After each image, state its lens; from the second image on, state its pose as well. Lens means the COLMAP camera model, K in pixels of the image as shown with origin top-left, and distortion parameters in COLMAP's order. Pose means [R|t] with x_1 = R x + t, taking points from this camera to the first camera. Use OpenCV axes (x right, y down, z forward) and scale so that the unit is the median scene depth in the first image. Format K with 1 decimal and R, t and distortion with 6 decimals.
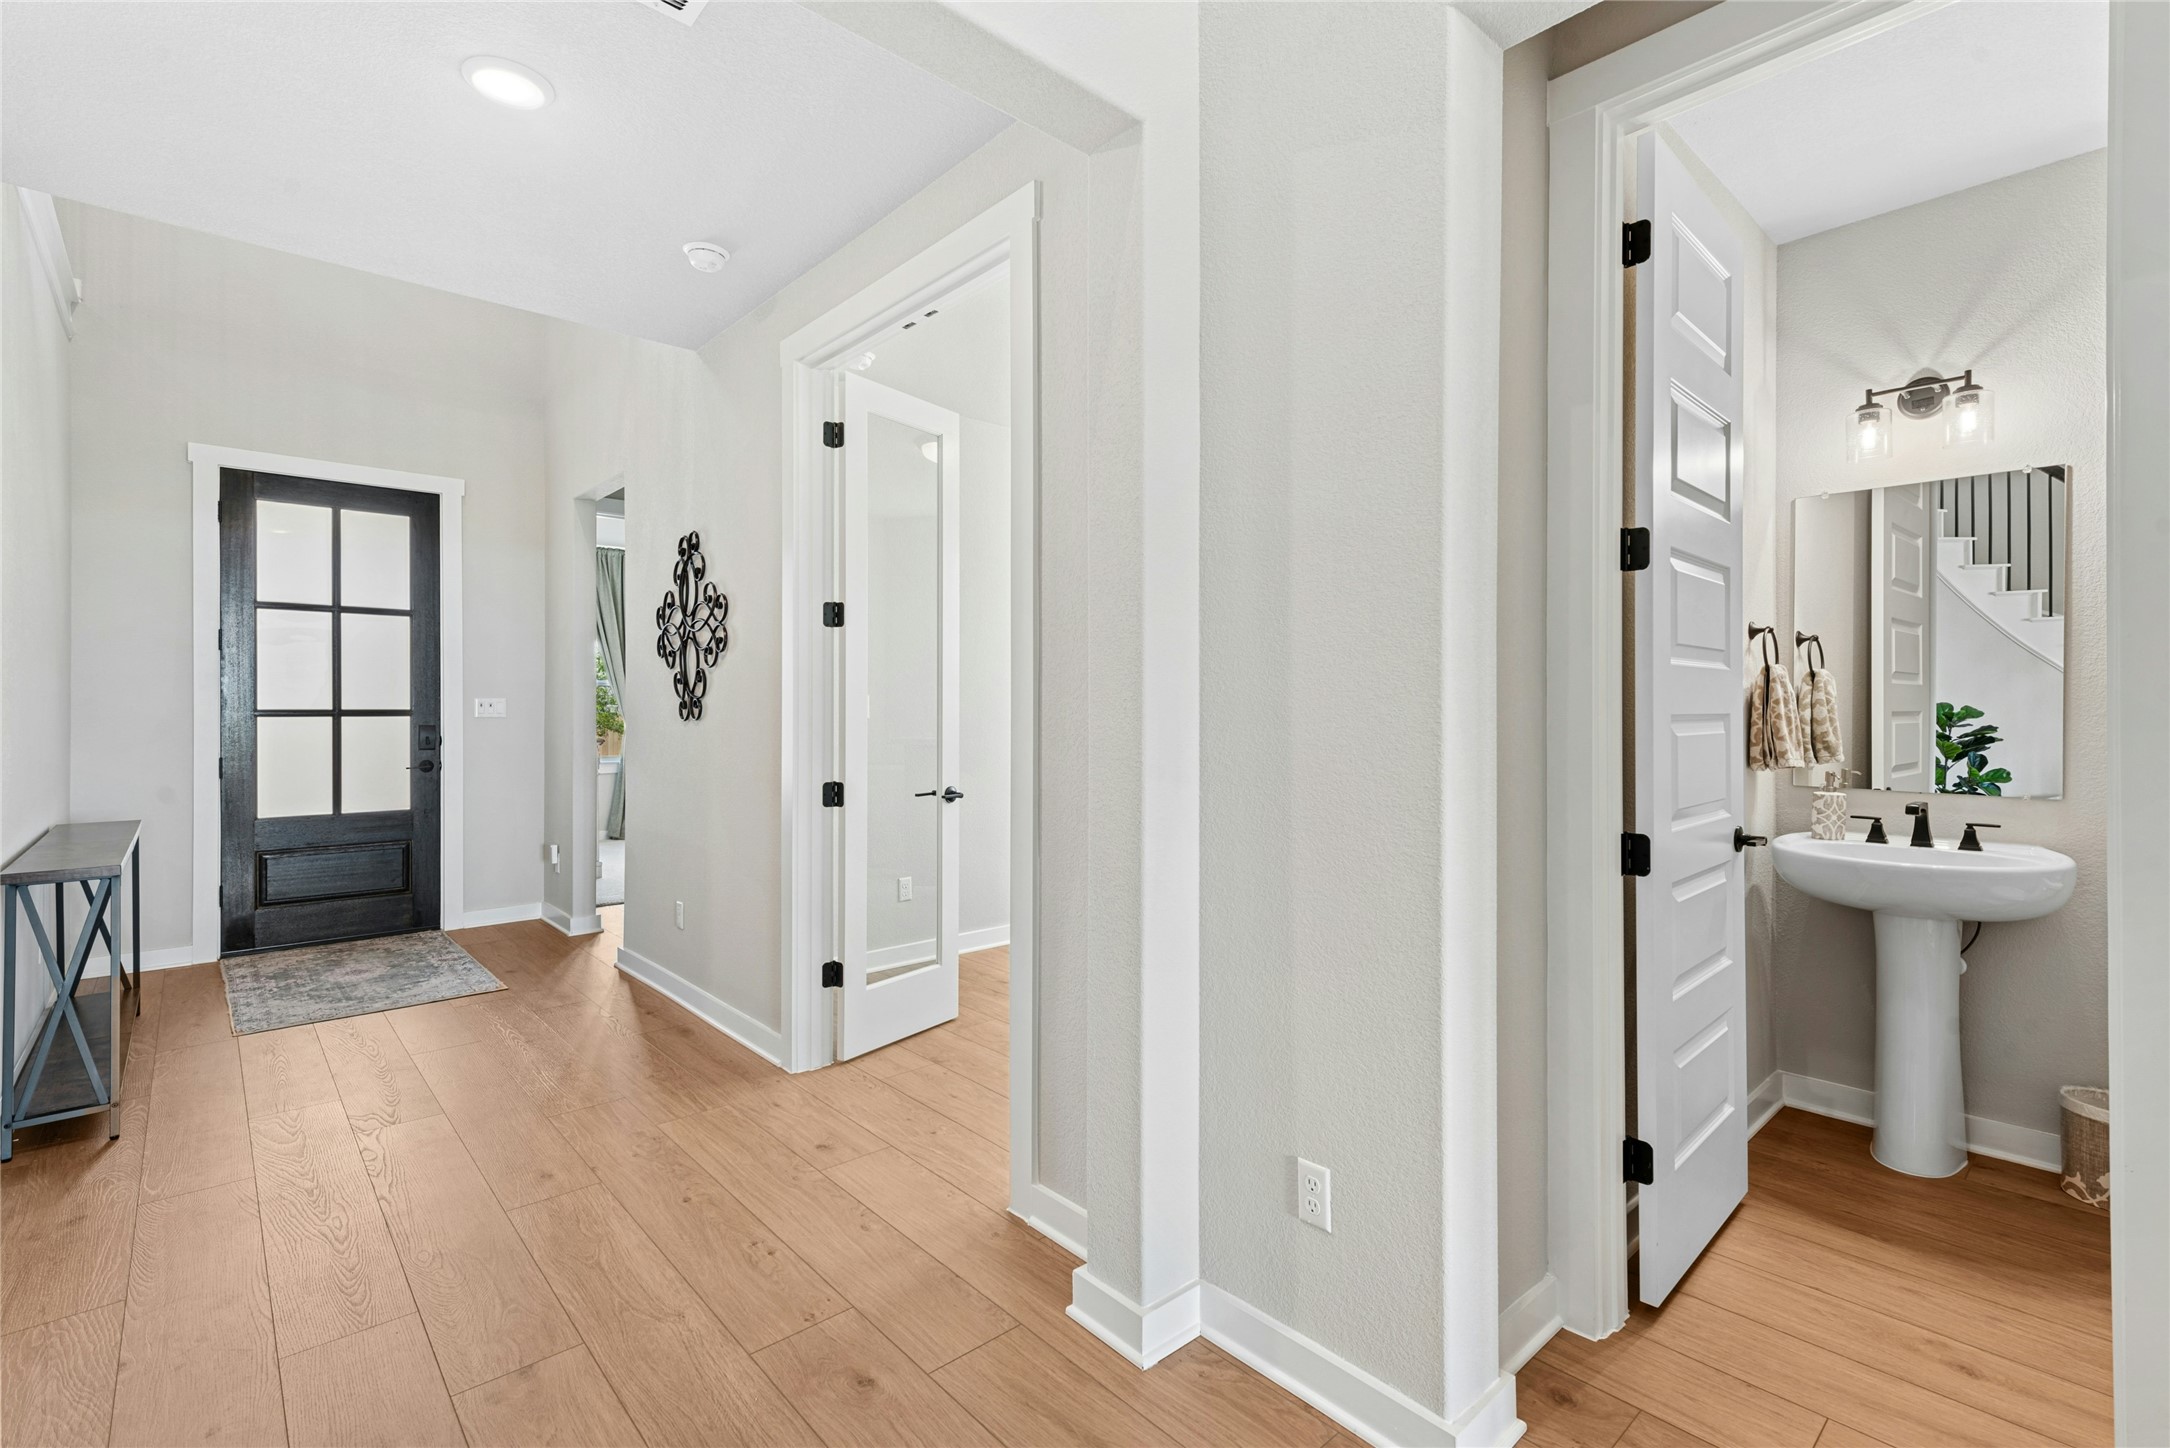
lens RADIAL K [[950.3, 0, 1081.8], [0, 950.3, 715.0], [0, 0, 1]] dist [-0.001968, -0.001290]
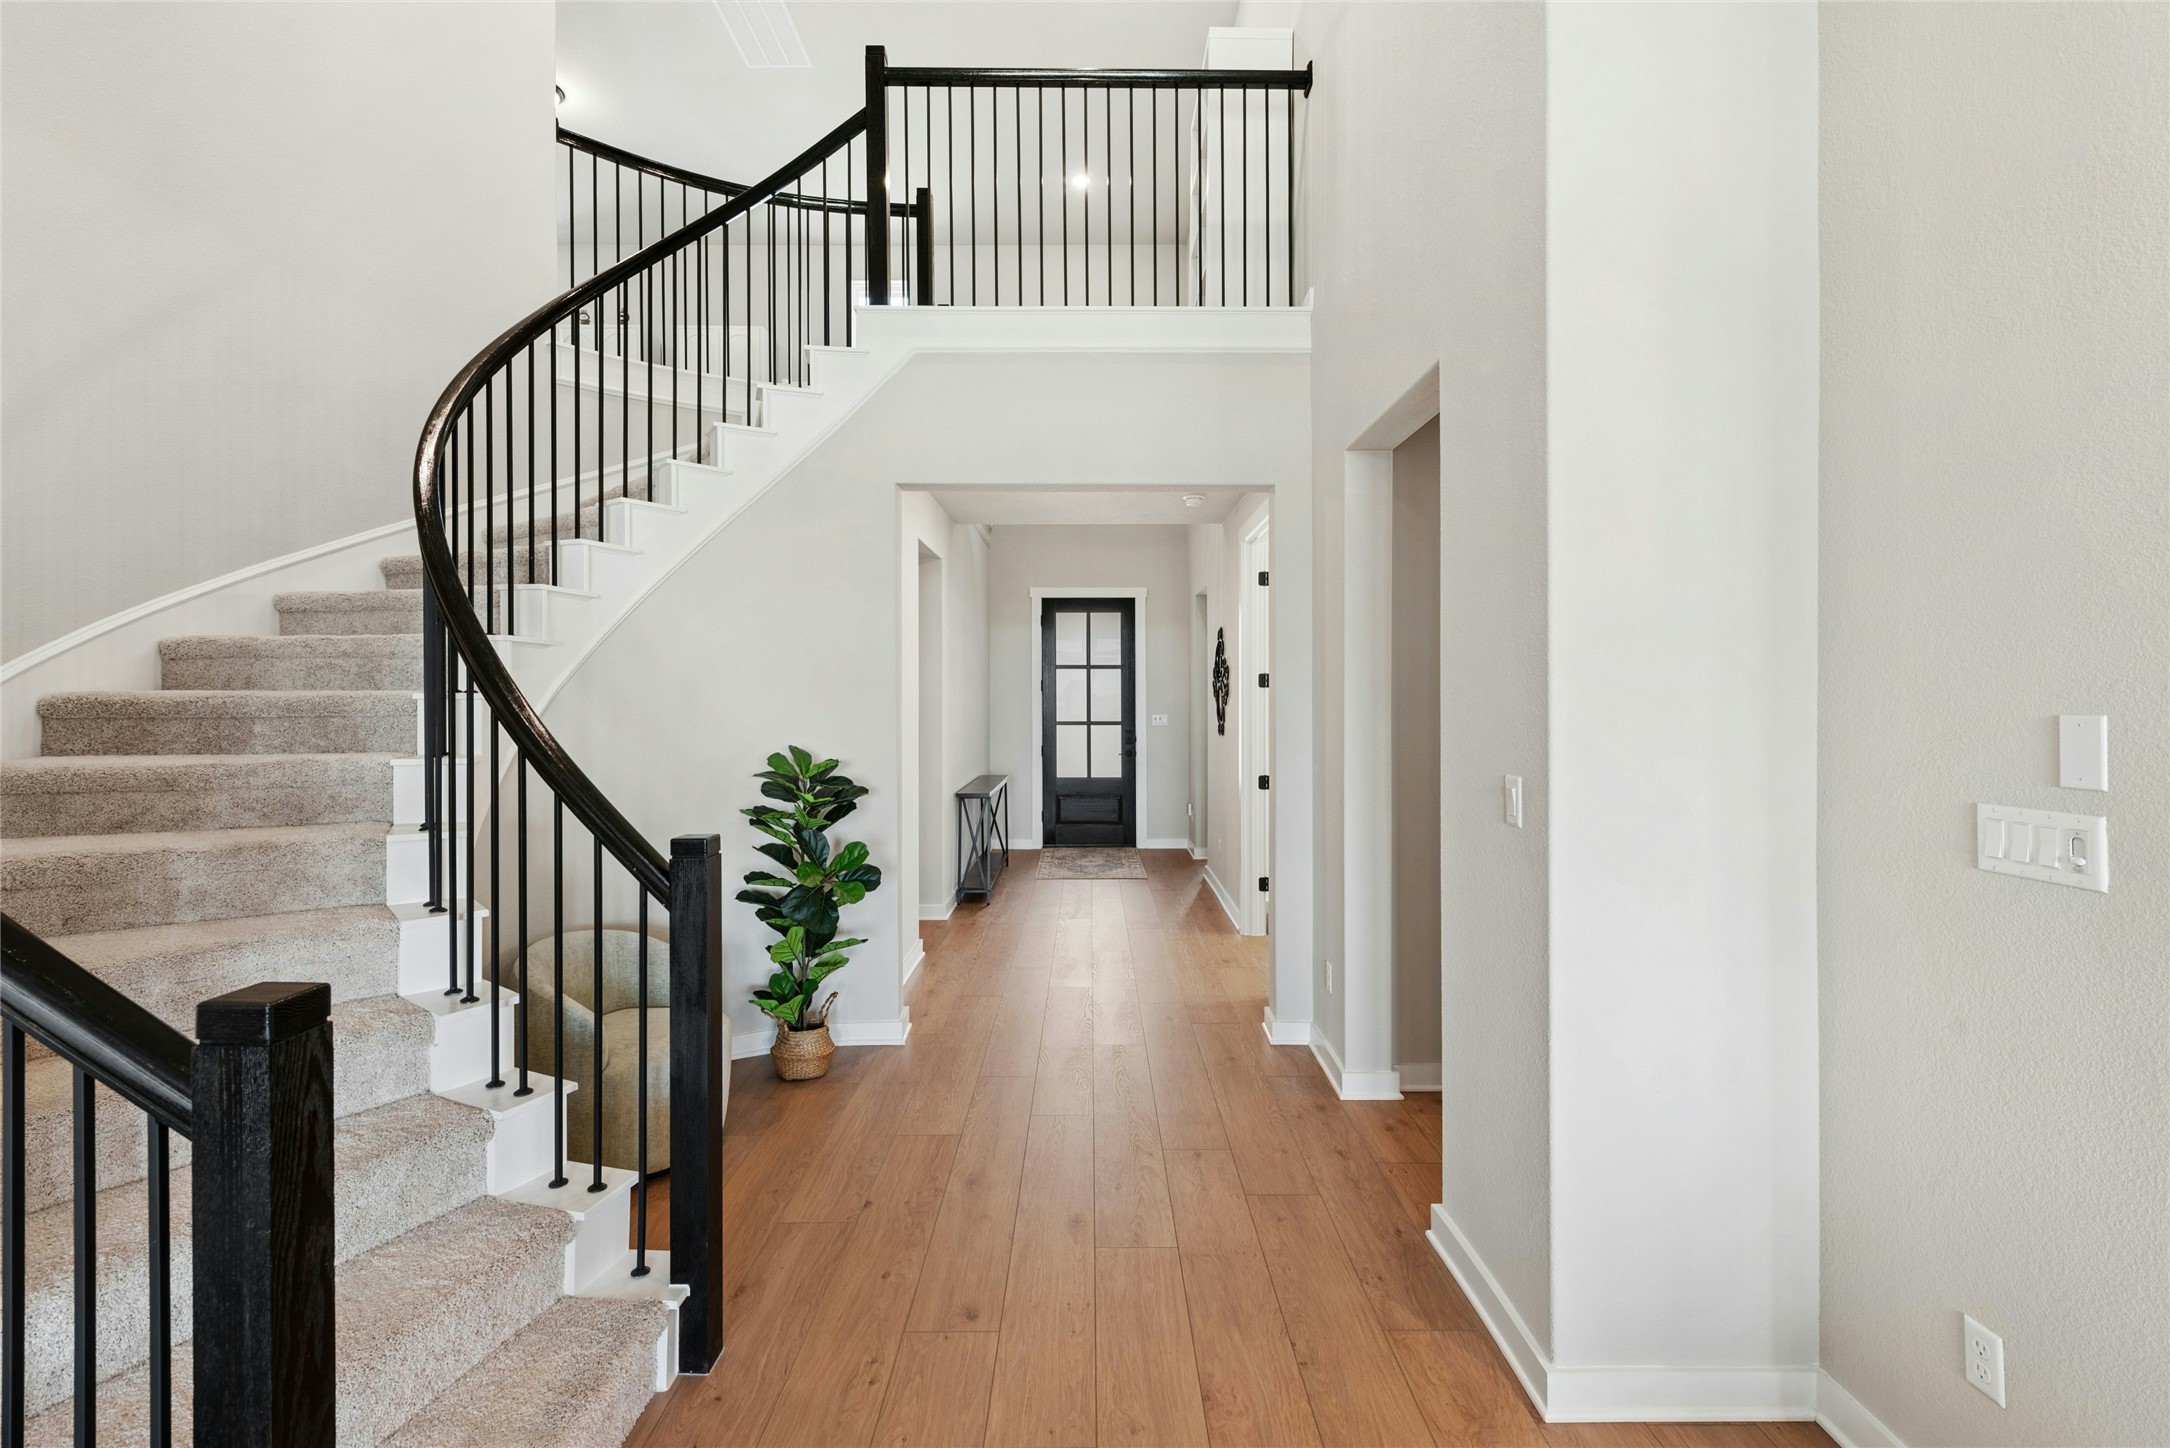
lens RADIAL K [[950.3, 0, 1084.0], [0, 950.3, 694.7], [0, 0, 1]] dist [-0.001968, -0.001290]
pose [[0.725239, -0.003392, -0.688488, 0.490563], [-0.001471, 0.999978, -0.006476, -0.045556], [0.688495, 0.005710, 0.725218, -0.354961]]
